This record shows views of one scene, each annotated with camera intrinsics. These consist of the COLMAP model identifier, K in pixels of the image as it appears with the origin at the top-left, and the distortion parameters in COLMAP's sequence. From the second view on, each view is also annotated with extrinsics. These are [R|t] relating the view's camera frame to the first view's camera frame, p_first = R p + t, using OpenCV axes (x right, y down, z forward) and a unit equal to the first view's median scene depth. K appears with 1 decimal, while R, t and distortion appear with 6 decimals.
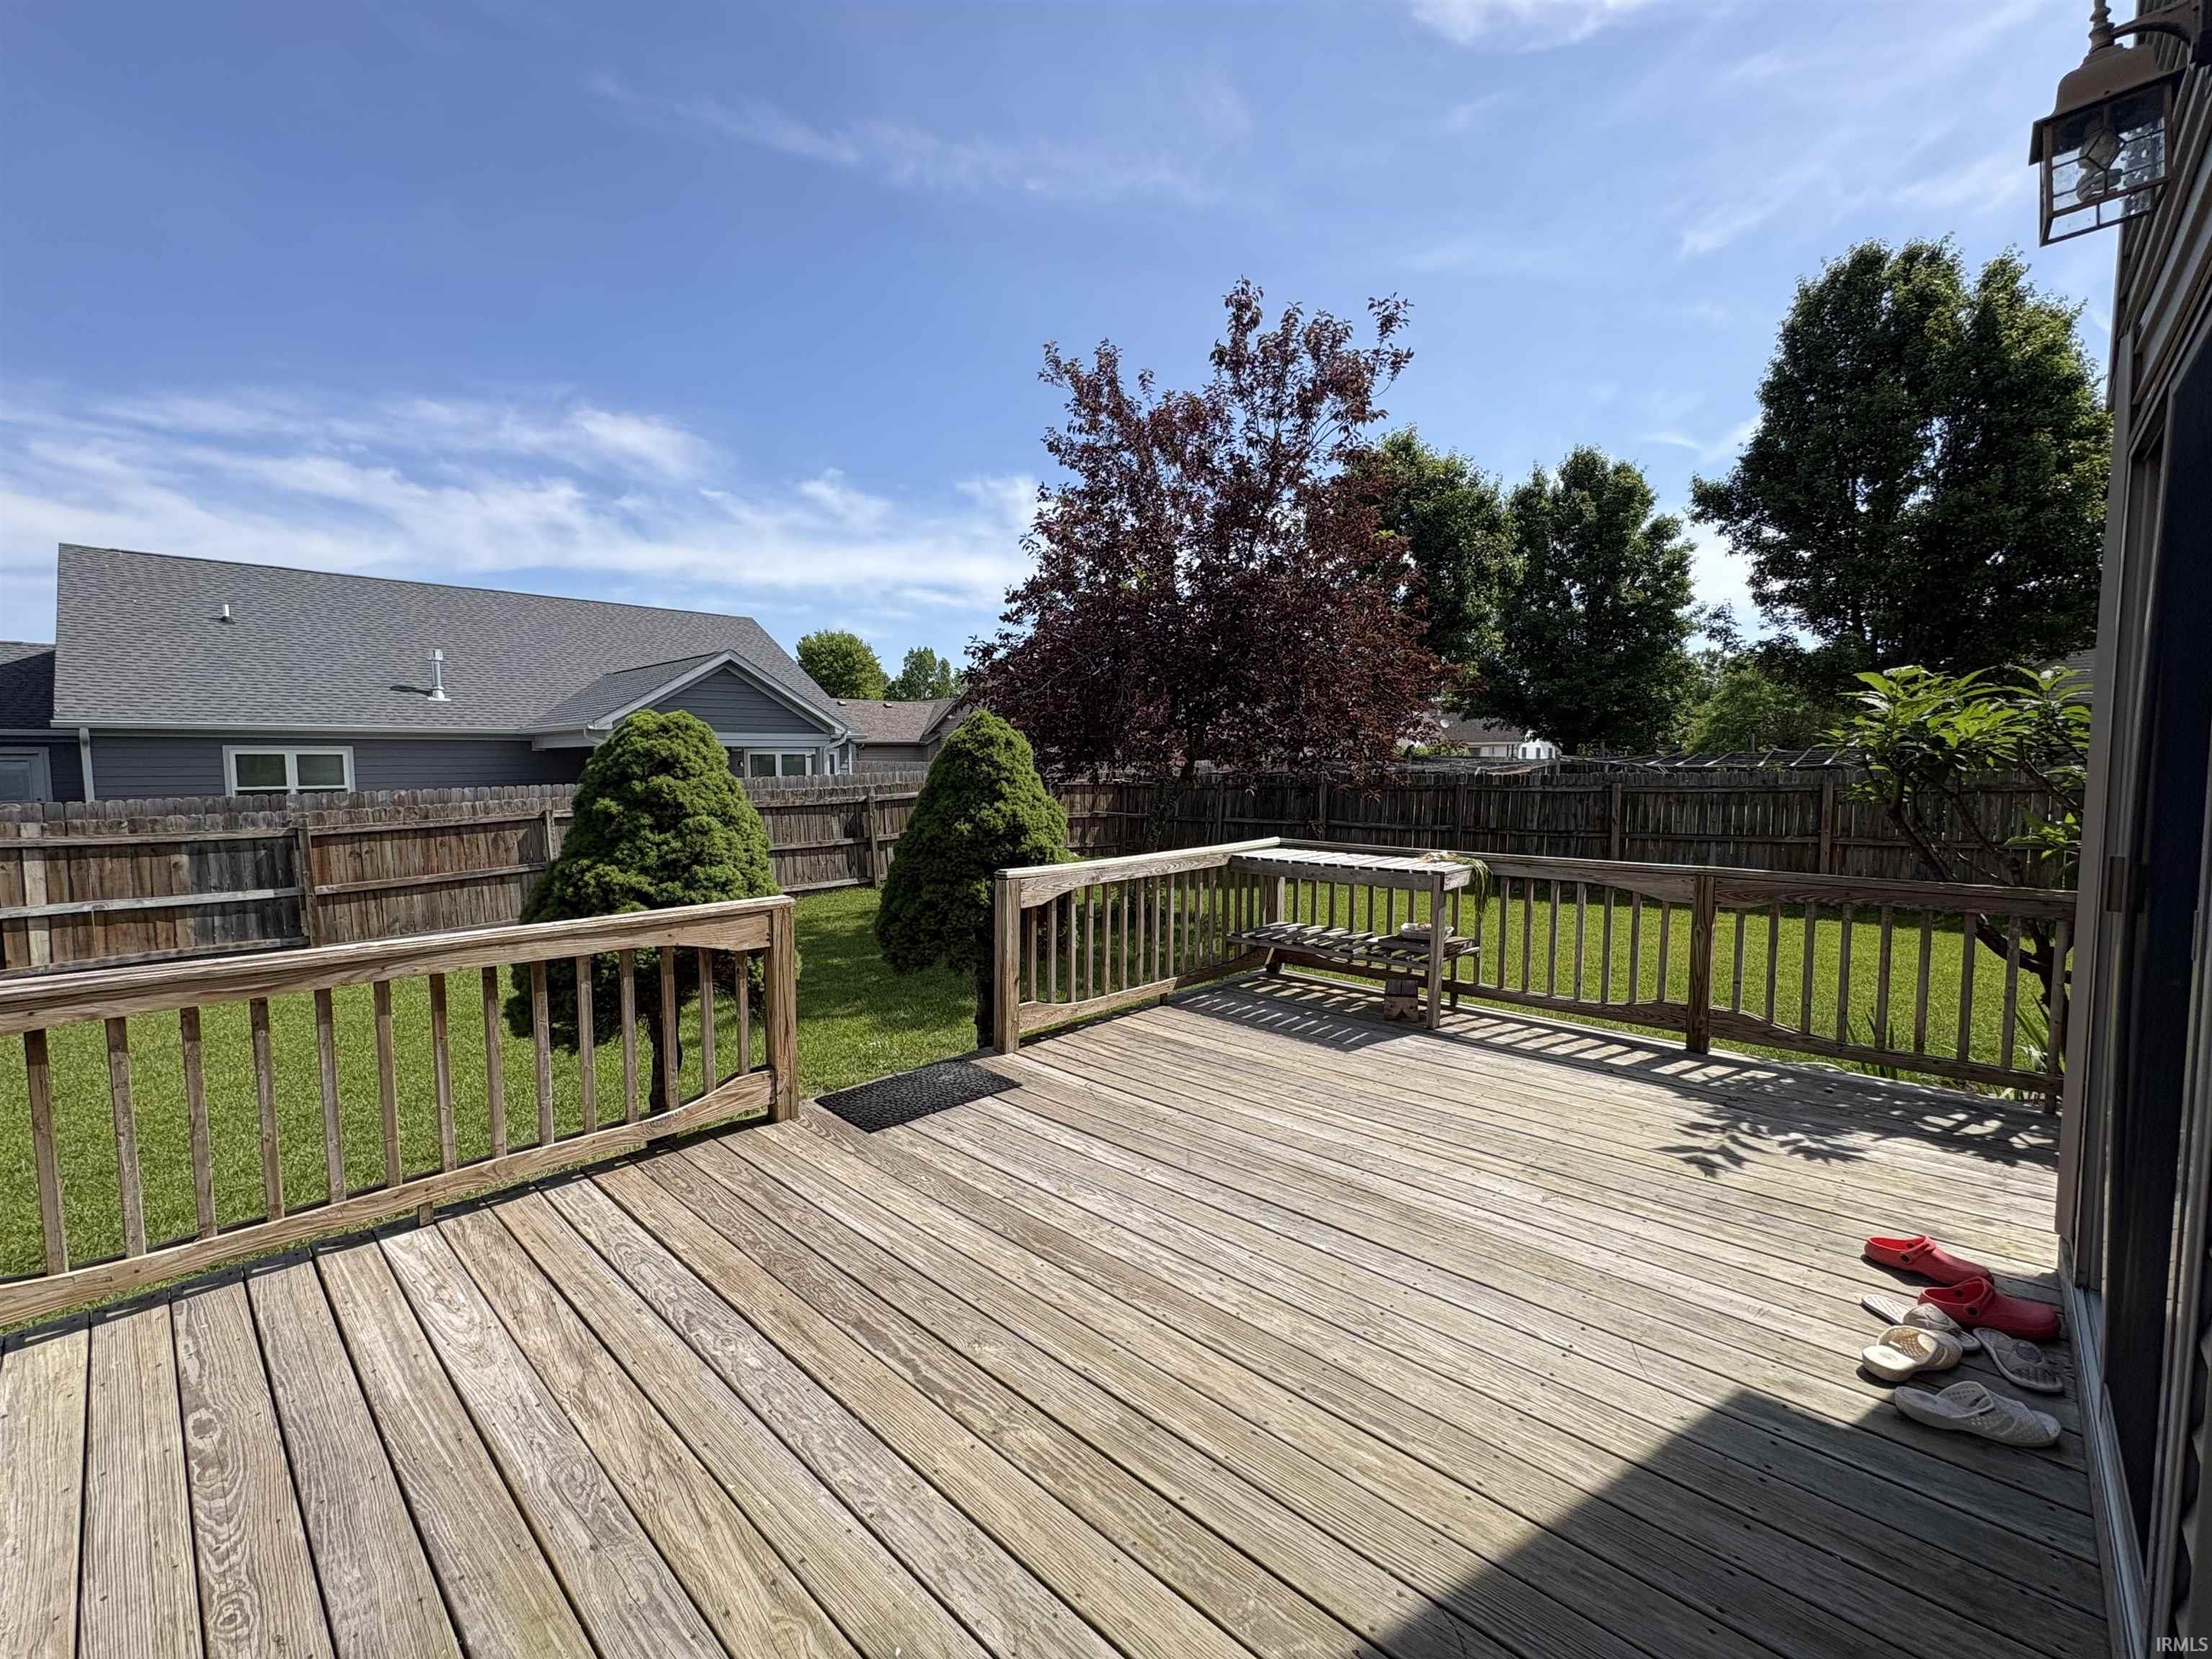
lens RADIAL K [[929.5, 0, 1112.2], [0, 929.5, 823.3], [0, 0, 1]] dist [0.000602, 0.000025]
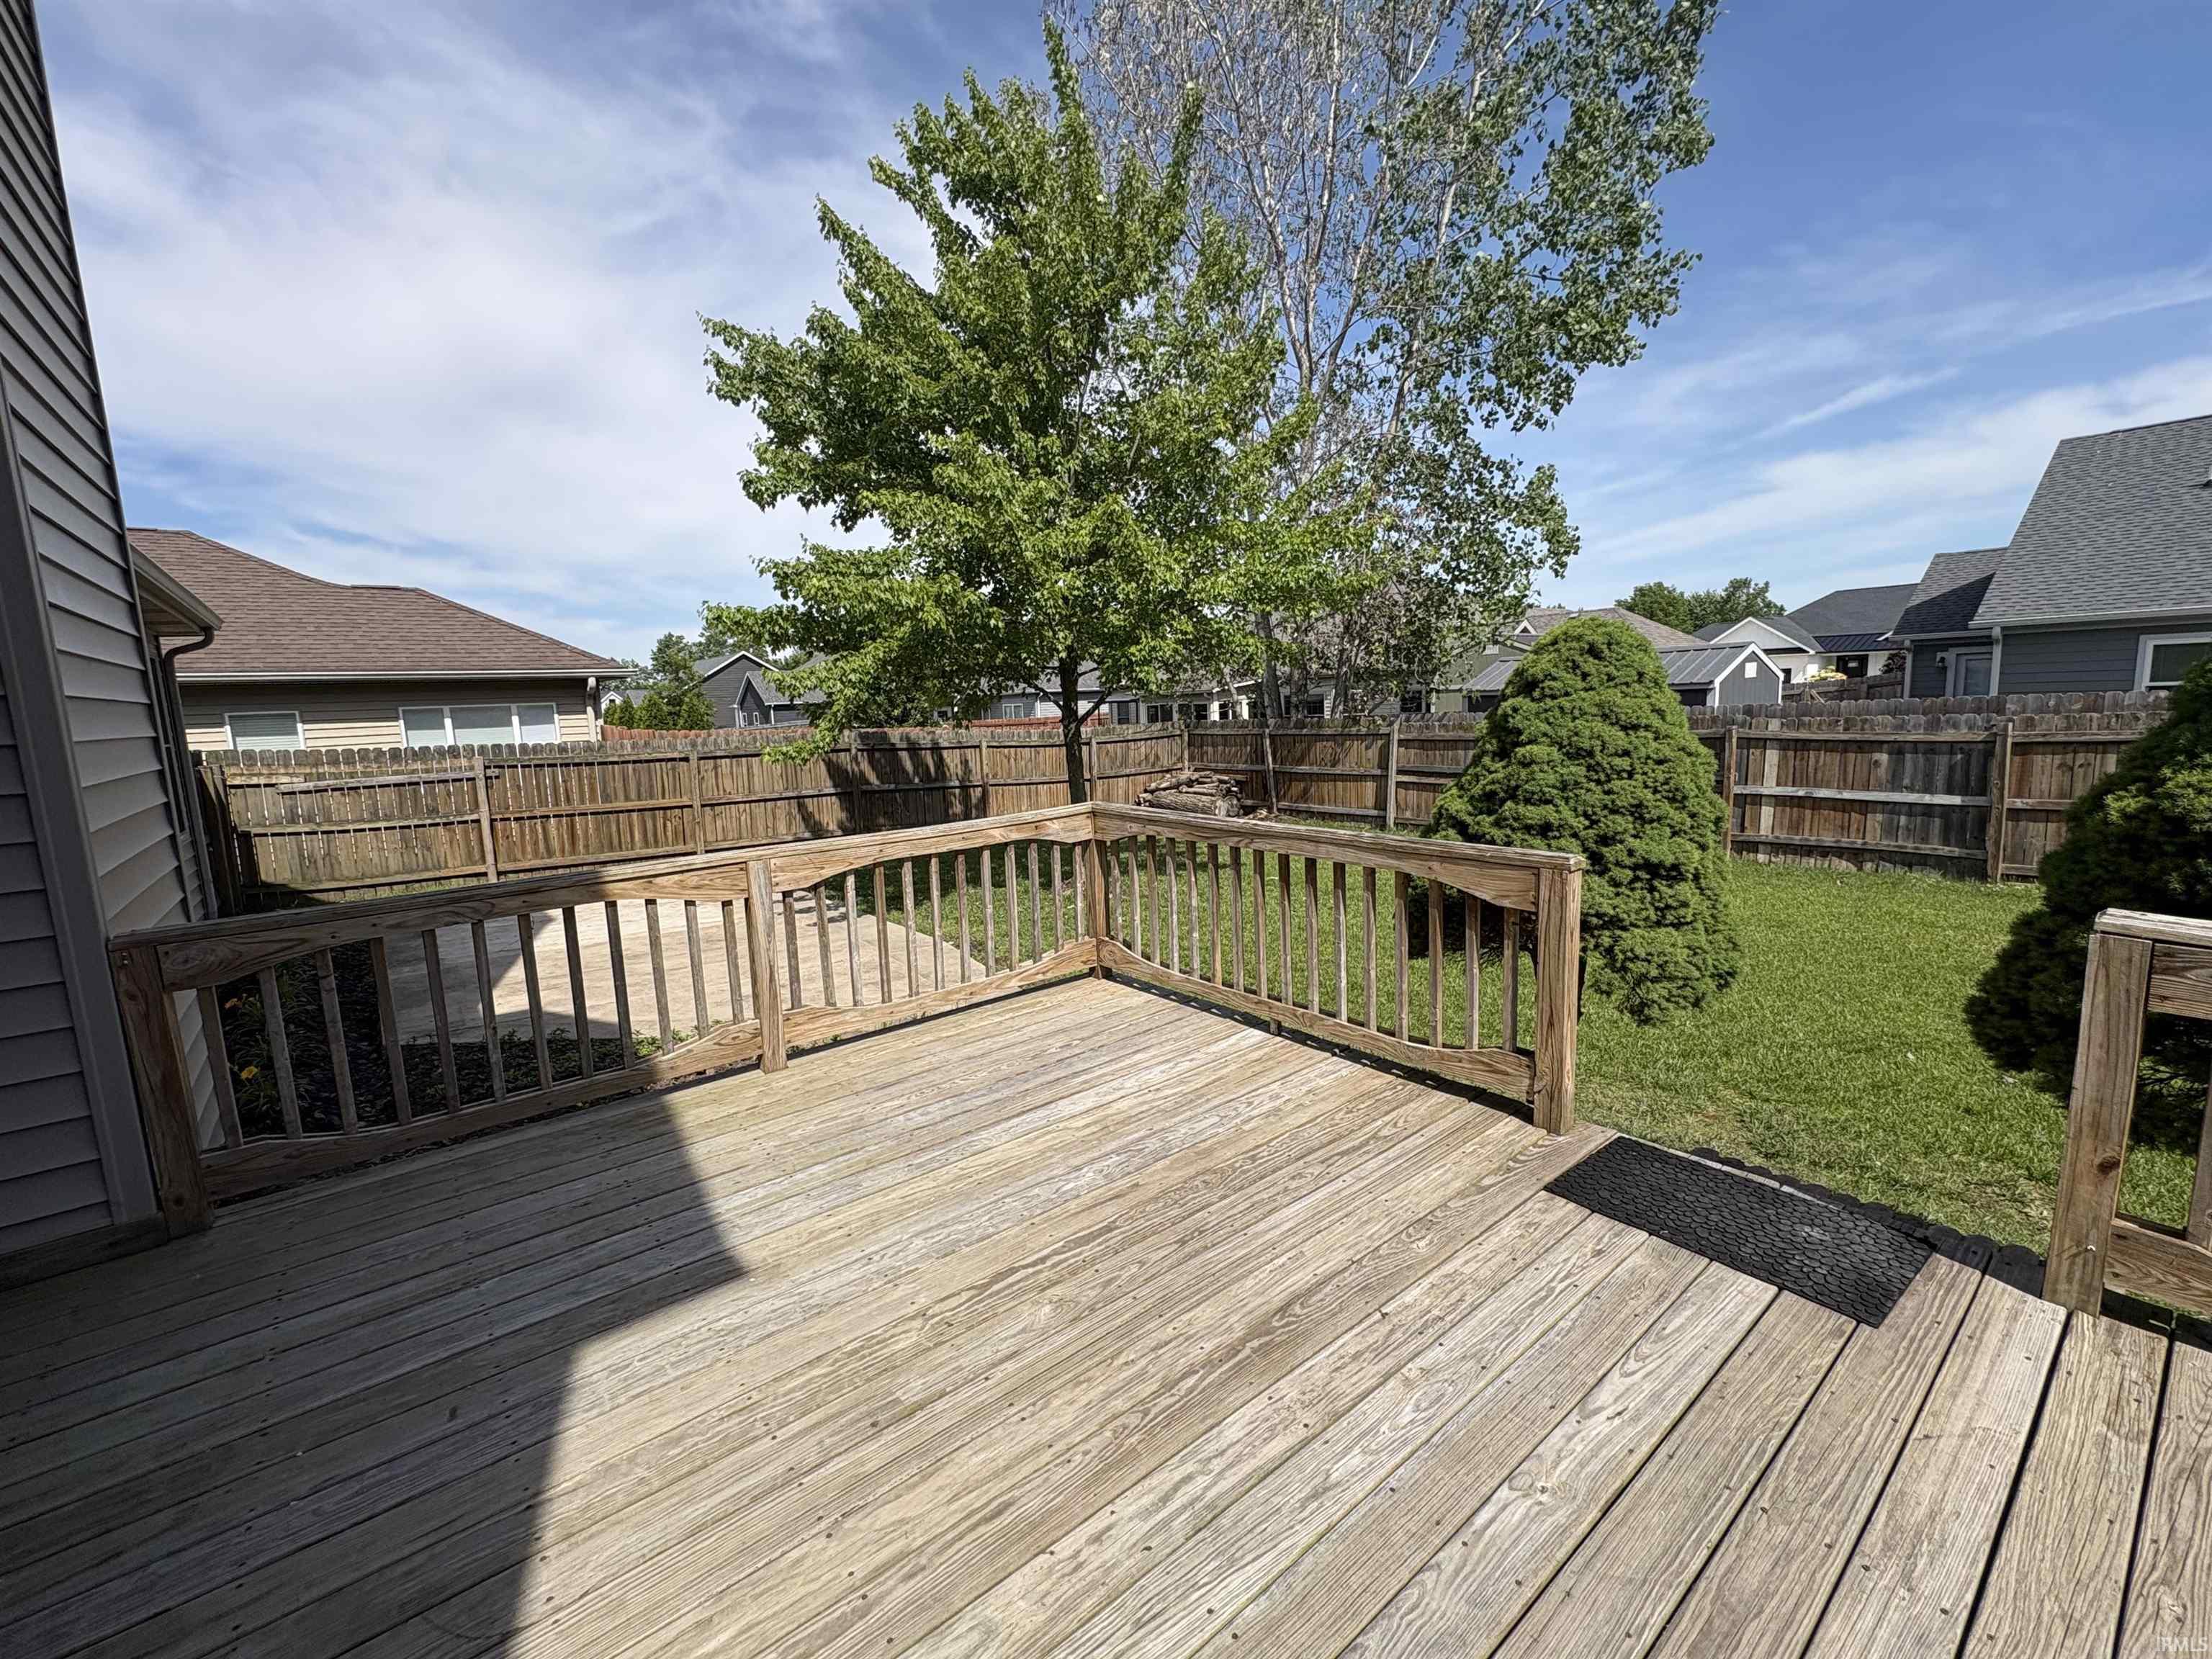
lens RADIAL K [[929.5, 0, 1103.1], [0, 929.5, 830.8], [0, 0, 1]] dist [0.000602, 0.000025]
pose [[-0.140441, 0.150672, -0.978557, 0.172945], [-0.027505, 0.987378, 0.155978, -0.019828], [0.989707, 0.048821, -0.134524, 0.272831]]
